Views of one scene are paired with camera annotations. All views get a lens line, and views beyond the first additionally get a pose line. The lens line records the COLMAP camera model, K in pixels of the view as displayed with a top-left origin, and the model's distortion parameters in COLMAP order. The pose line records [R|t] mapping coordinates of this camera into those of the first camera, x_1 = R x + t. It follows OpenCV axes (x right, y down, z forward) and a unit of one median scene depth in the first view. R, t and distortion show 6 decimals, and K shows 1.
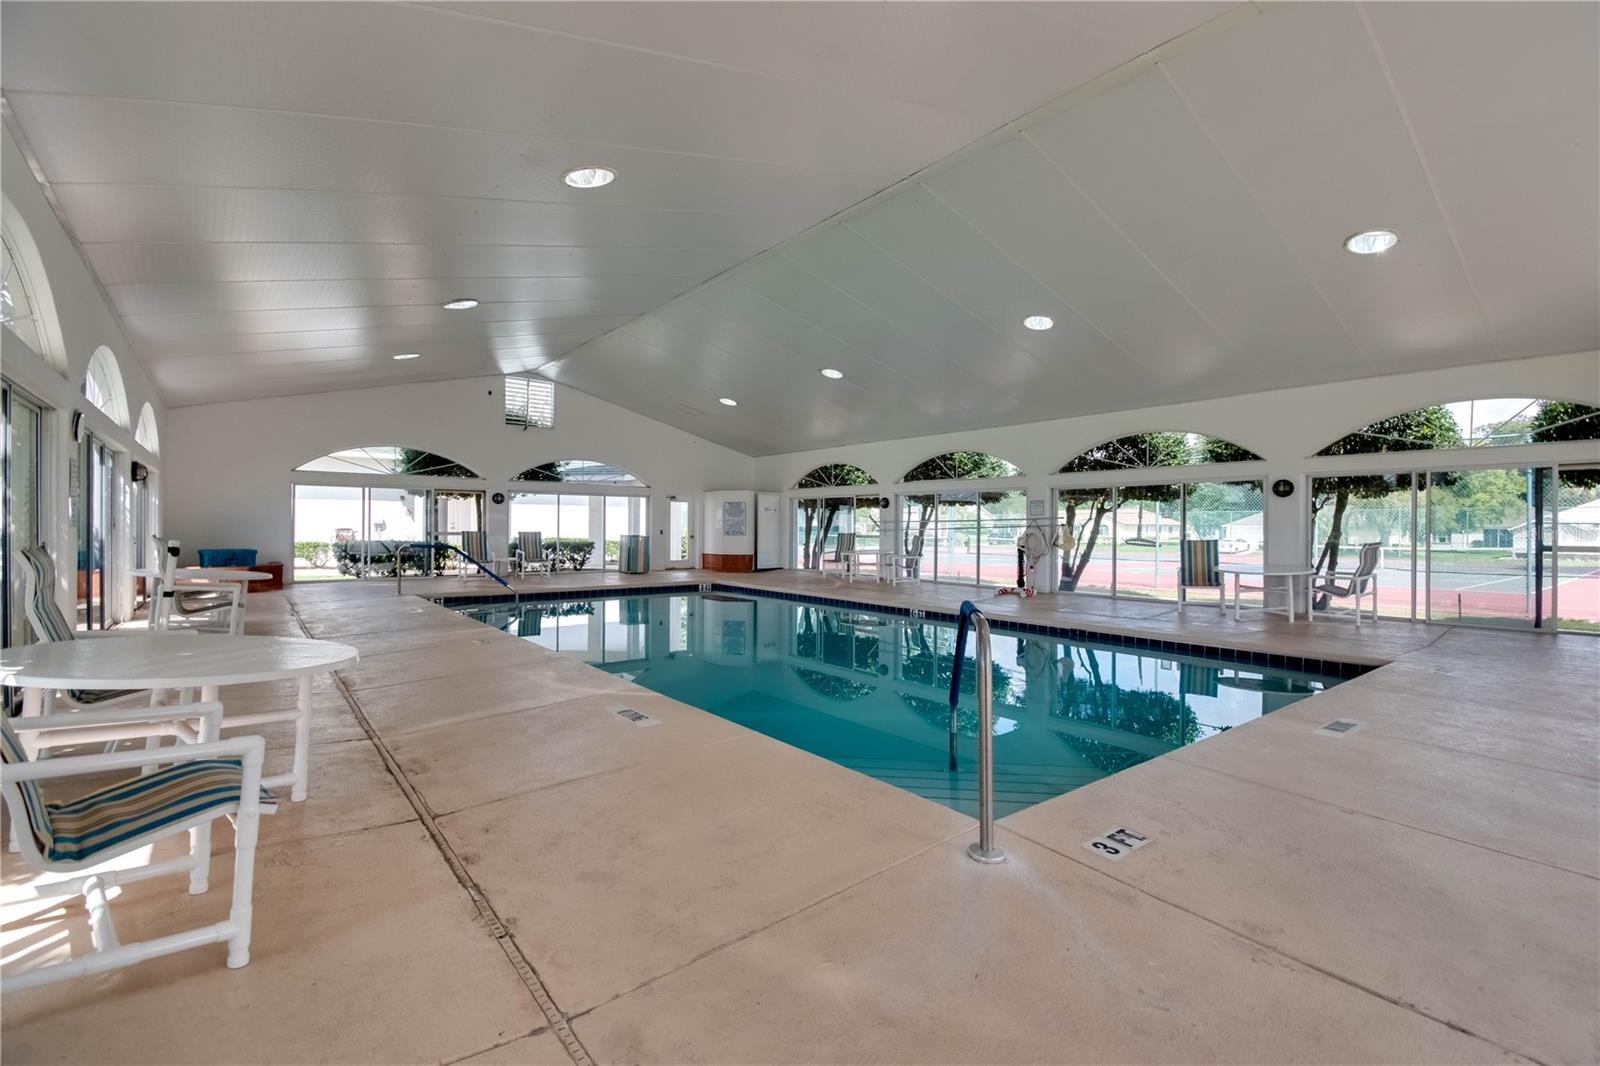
lens RADIAL K [[695.1, 0, 806.9], [0, 695.1, 532.4], [0, 0, 1]] dist [-0.000189, -0.000051]
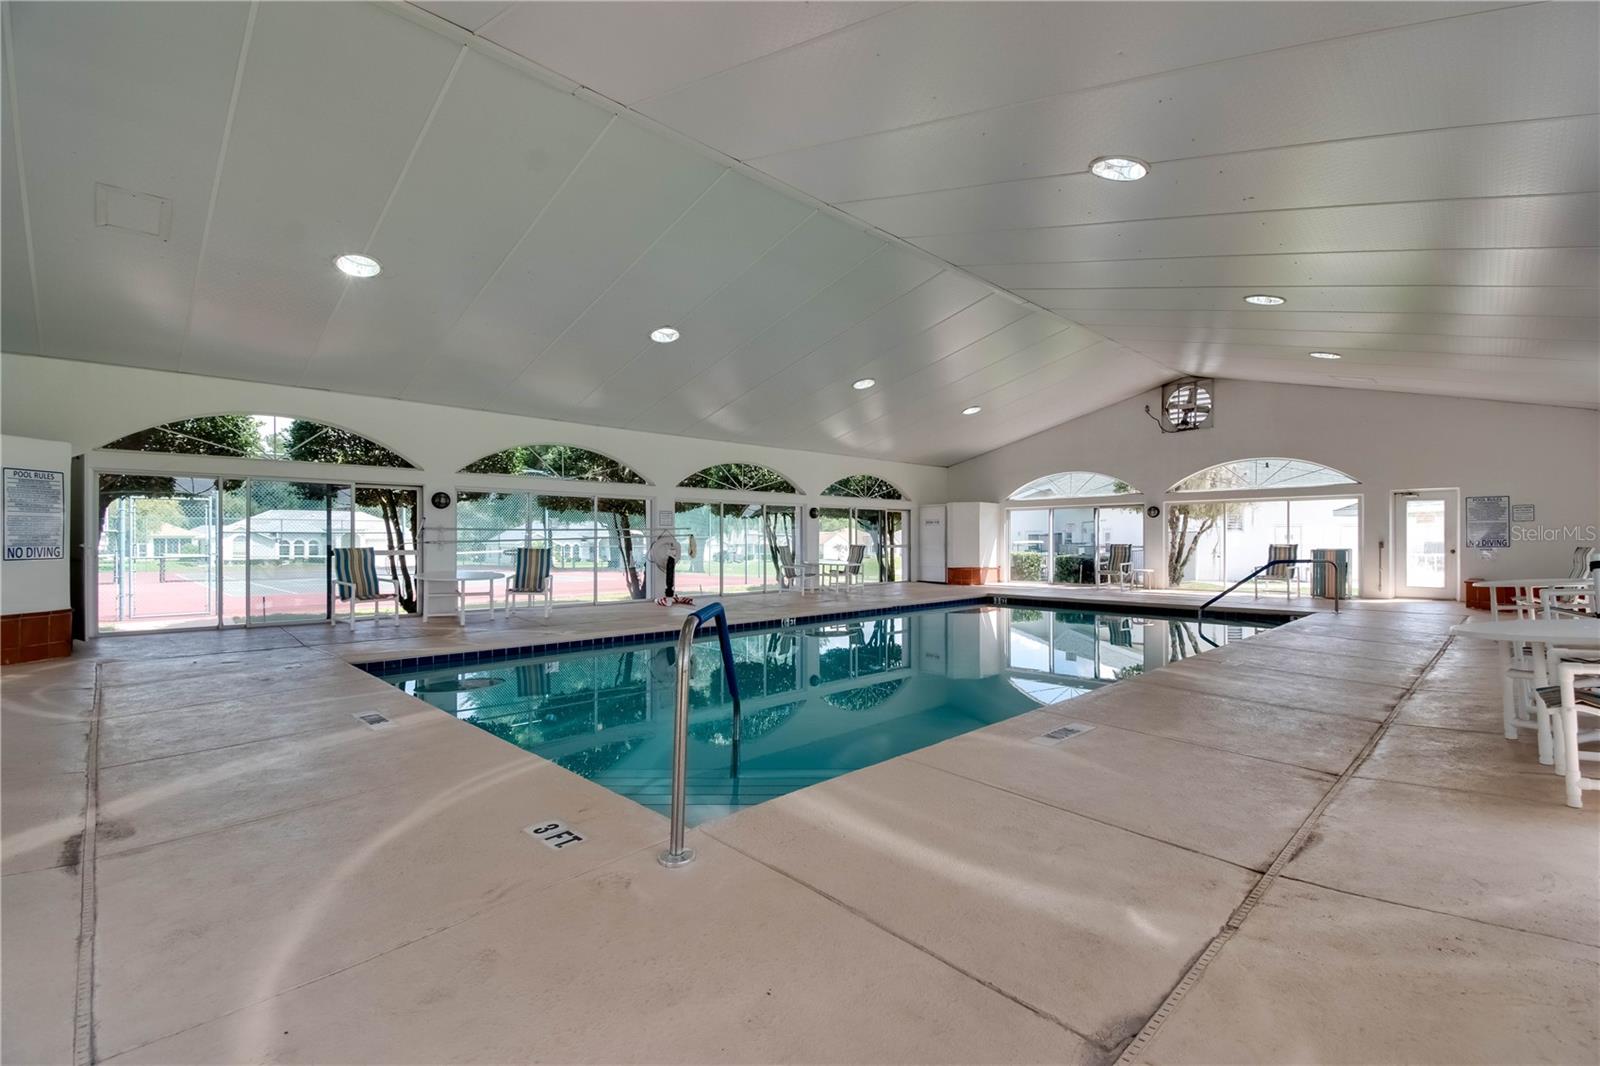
lens RADIAL K [[695.1, 0, 806.9], [0, 695.1, 532.4], [0, 0, 1]] dist [-0.000189, -0.000051]
pose [[-0.084106, 0.002493, 0.996454, -0.787621], [0.000264, 0.999997, -0.002480, -0.012577], [-0.996457, 0.000054, -0.084106, 0.959916]]
